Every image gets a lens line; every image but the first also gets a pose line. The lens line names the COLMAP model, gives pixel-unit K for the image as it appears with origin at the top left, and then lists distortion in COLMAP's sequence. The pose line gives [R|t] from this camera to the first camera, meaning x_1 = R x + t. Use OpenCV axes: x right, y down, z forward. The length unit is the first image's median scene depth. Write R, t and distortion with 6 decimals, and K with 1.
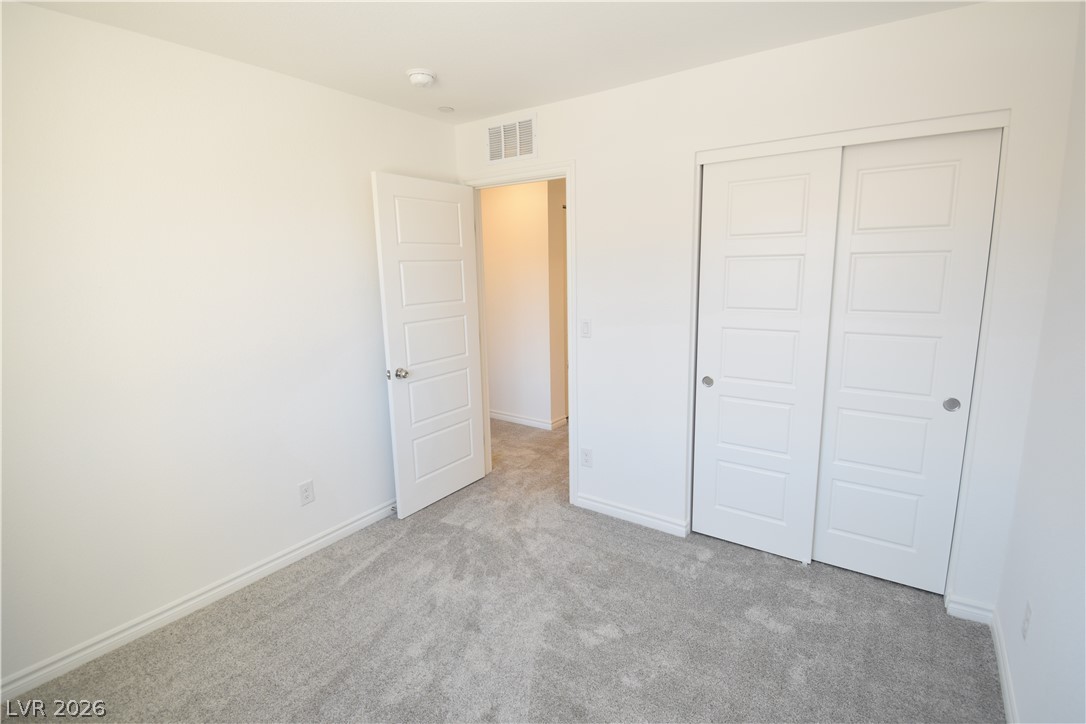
lens RADIAL K [[519.3, 0, 545.7], [0, 519.3, 359.2], [0, 0, 1]] dist [0.000922, 0.000057]
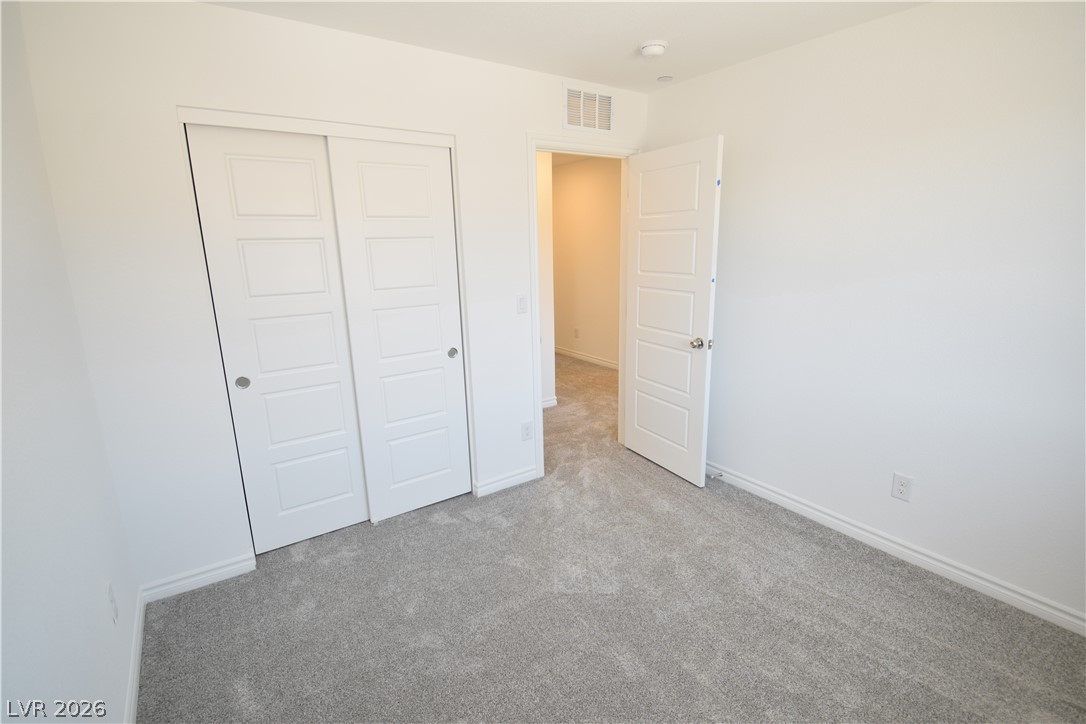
lens RADIAL K [[519.3, 0, 545.7], [0, 519.3, 359.2], [0, 0, 1]] dist [0.000922, 0.000057]
pose [[0.373590, -0.184653, 0.909029, -1.058787], [0.165092, 0.977576, 0.130729, -0.096389], [-0.912784, 0.101234, 0.395697, 0.709784]]
